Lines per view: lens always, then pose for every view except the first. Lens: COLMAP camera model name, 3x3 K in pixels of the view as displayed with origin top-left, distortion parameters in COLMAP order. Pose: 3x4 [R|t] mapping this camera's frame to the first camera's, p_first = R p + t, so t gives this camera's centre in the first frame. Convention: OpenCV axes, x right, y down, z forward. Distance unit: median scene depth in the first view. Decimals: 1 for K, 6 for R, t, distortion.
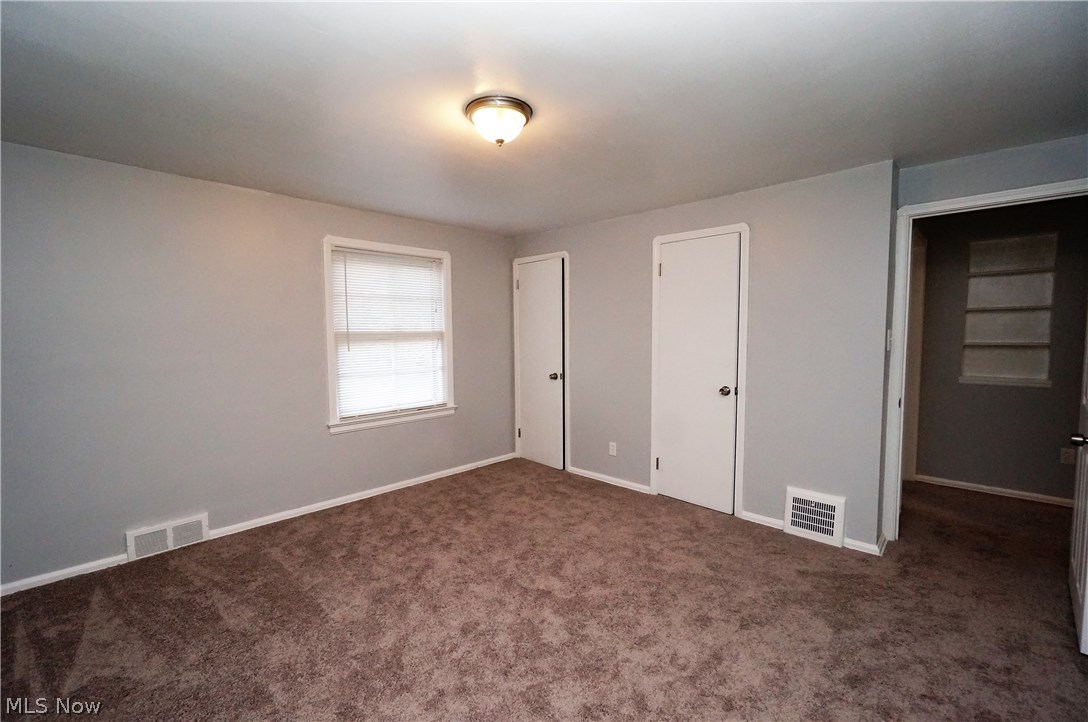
lens RADIAL K [[467.8, 0, 538.6], [0, 467.8, 364.0], [0, 0, 1]] dist [-0.010333, 0.005764]
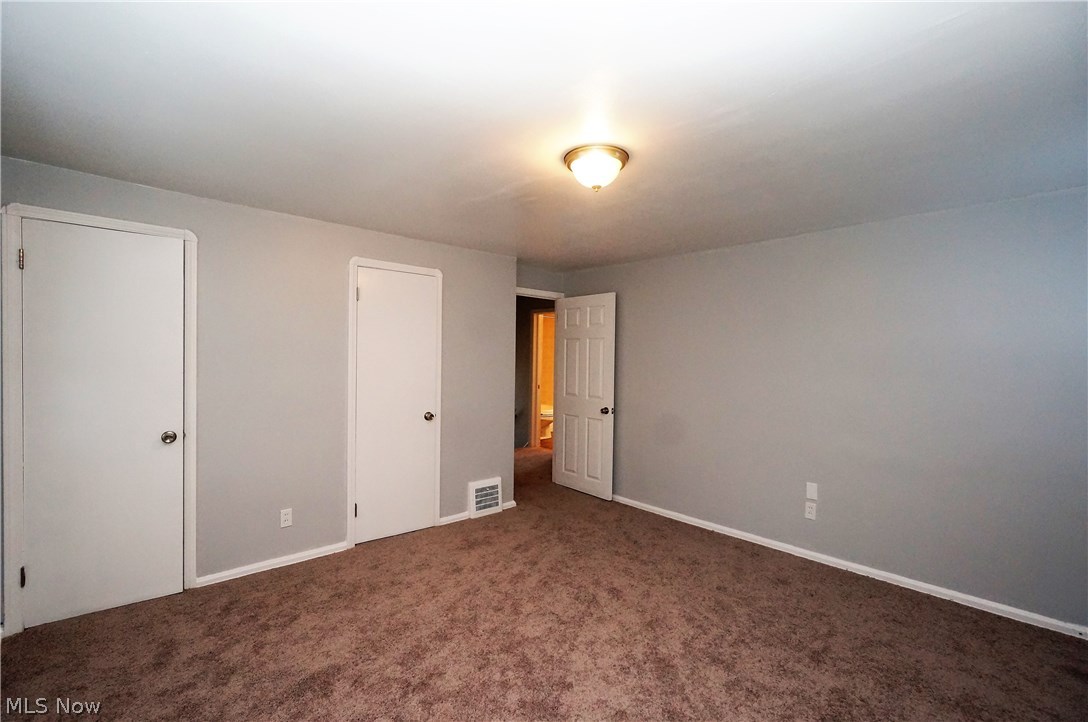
lens RADIAL K [[472.6, 0, 542.3], [0, 472.6, 365.3], [0, 0, 1]] dist [-0.010871, 0.000573]
pose [[0.055934, -0.017992, 0.998272, -0.767983], [0.045823, 0.998830, 0.015435, -0.074966], [-0.997382, 0.044880, 0.056693, 0.728334]]
